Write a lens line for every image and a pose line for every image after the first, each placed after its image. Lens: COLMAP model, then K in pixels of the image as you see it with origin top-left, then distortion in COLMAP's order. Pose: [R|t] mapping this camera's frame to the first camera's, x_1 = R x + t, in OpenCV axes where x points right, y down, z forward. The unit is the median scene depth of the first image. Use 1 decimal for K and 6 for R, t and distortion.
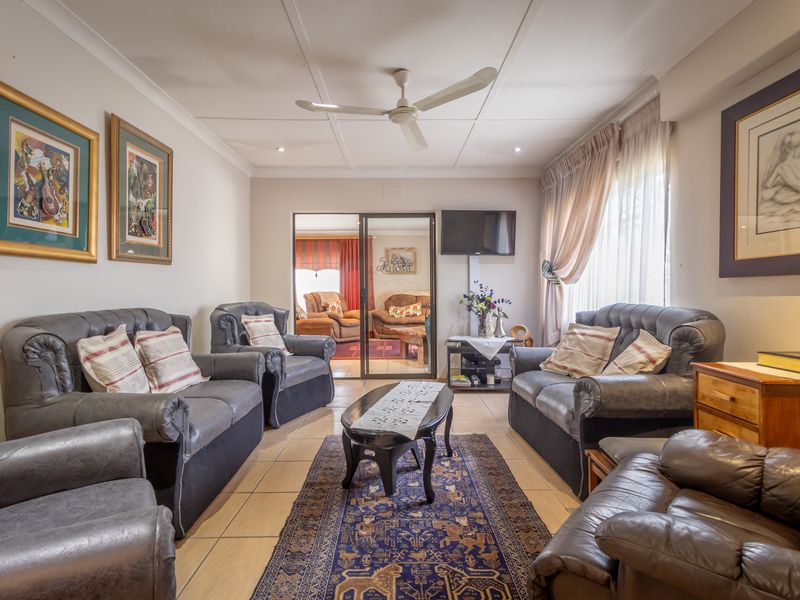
lens RADIAL K [[413.8, 0, 399.2], [0, 413.8, 297.5], [0, 0, 1]] dist [-0.002706, 0.002243]
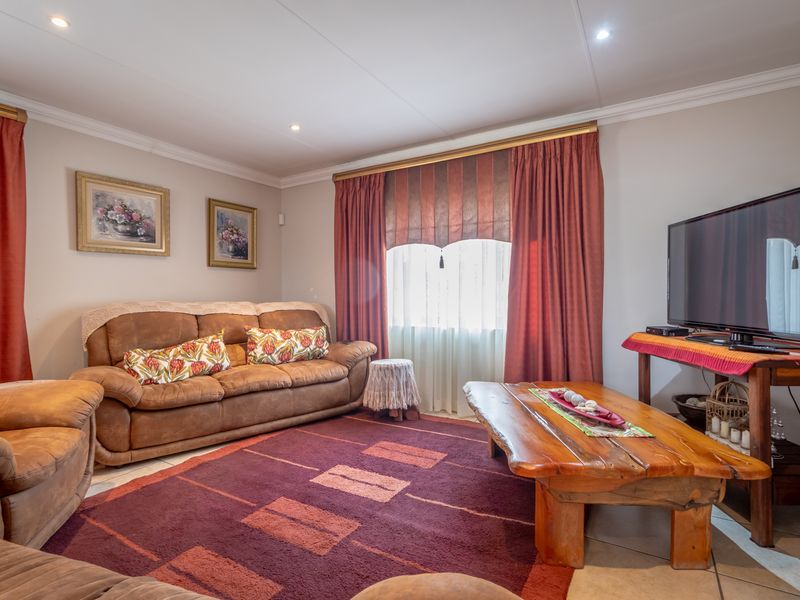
lens RADIAL K [[413.8, 0, 400.3], [0, 413.8, 297.2], [0, 0, 1]] dist [-0.002706, 0.002243]
pose [[0.523908, -0.012250, 0.851687, -0.184719], [0.031654, 0.999486, -0.005096, -0.012379], [-0.851187, 0.029629, 0.524026, 0.669701]]
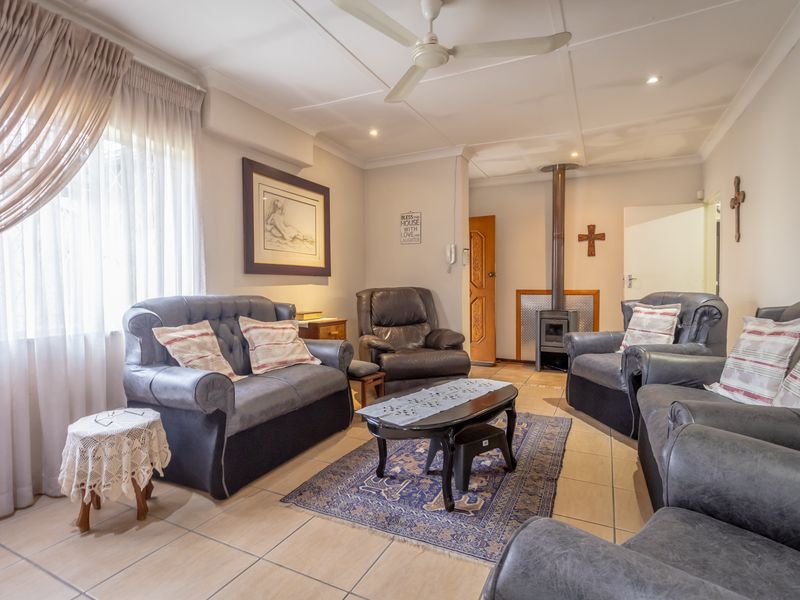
lens RADIAL K [[413.8, 0, 397.3], [0, 413.8, 297.7], [0, 0, 1]] dist [-0.002706, 0.002243]
pose [[-0.889344, -0.005691, 0.457204, -0.353647], [0.013243, 0.999182, 0.038197, -0.012955], [-0.457048, 0.040025, -0.888541, 2.093708]]
